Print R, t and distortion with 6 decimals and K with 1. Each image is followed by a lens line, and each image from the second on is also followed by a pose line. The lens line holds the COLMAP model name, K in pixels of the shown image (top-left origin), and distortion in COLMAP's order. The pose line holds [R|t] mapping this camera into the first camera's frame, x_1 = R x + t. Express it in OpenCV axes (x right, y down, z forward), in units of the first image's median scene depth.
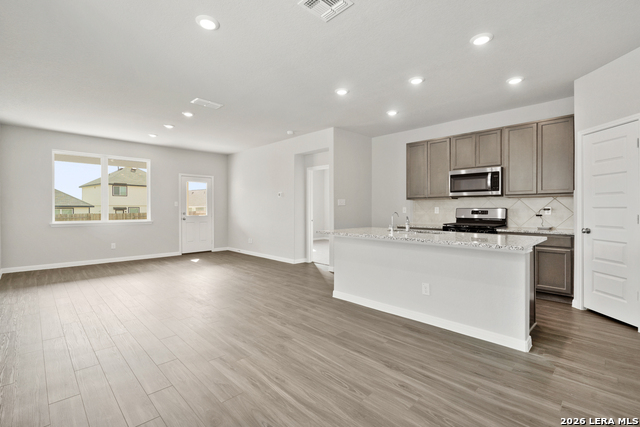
lens RADIAL K [[295.5, 0, 320.1], [0, 295.5, 209.7], [0, 0, 1]] dist [-0.001306, -0.000023]
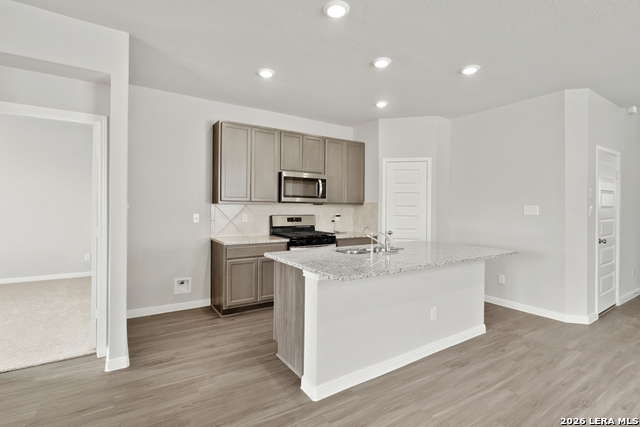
lens RADIAL K [[302.3, 0, 315.3], [0, 302.3, 205.2], [0, 0, 1]] dist [-0.000395, -0.000182]
pose [[0.209236, 0.008522, 0.977828, -0.602622], [-0.007695, 0.999945, -0.007068, -0.047878], [-0.977835, -0.006045, 0.209290, 1.157221]]
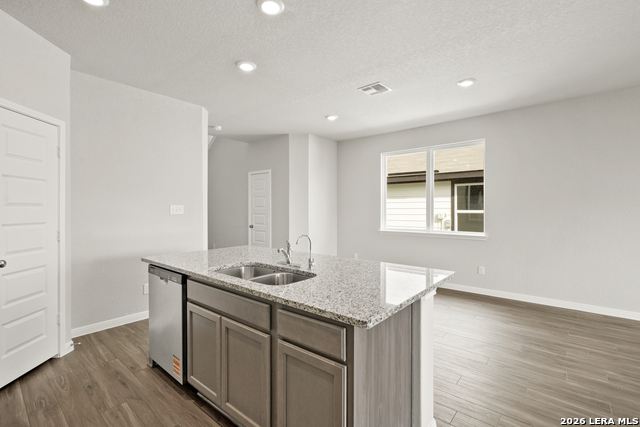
lens RADIAL K [[295.5, 0, 320.1], [0, 295.5, 209.7], [0, 0, 1]] dist [-0.001306, -0.000023]
pose [[-0.995987, -0.000841, -0.089496, 0.321324], [-0.001521, 0.999970, 0.007532, -0.052484], [0.089487, 0.007638, -0.995959, 1.833891]]
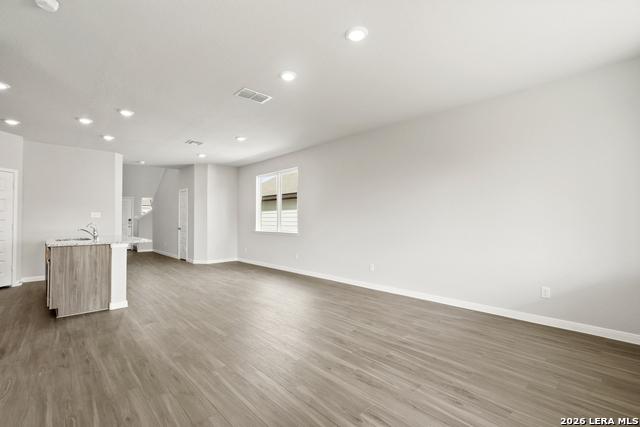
lens RADIAL K [[294.4, 0, 311.2], [0, 294.4, 213.9], [0, 0, 1]] dist [0.000691, 0.000202]
pose [[-0.999088, 0.000506, 0.042690, -0.825372], [-0.000460, 0.999744, -0.022622, -0.004844], [-0.042690, -0.022621, -0.998832, 2.572564]]
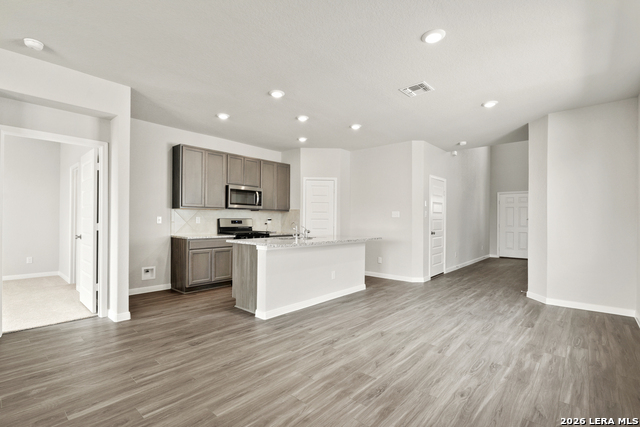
lens RADIAL K [[297.3, 0, 319.1], [0, 297.3, 217.1], [0, 0, 1]] dist [-0.000587, 0.000013]
pose [[-0.061203, 0.007510, 0.998097, -1.100214], [-0.006728, 0.999946, -0.007936, -0.005884], [-0.998103, -0.007201, -0.061150, 1.159958]]
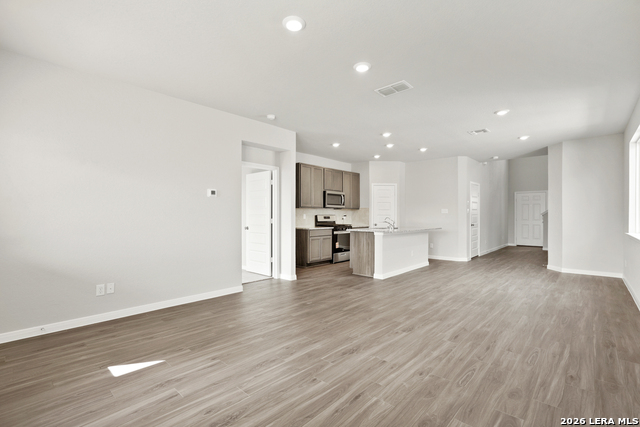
lens RADIAL K [[290.4, 0, 320.0], [0, 290.4, 213.5], [0, 0, 1]] dist [0.000246, 0.000111]
pose [[-0.046386, 0.006321, 0.998904, -1.678607], [0.000021, 0.999980, -0.006327, -0.005510], [-0.998924, -0.000272, -0.046385, 1.749773]]
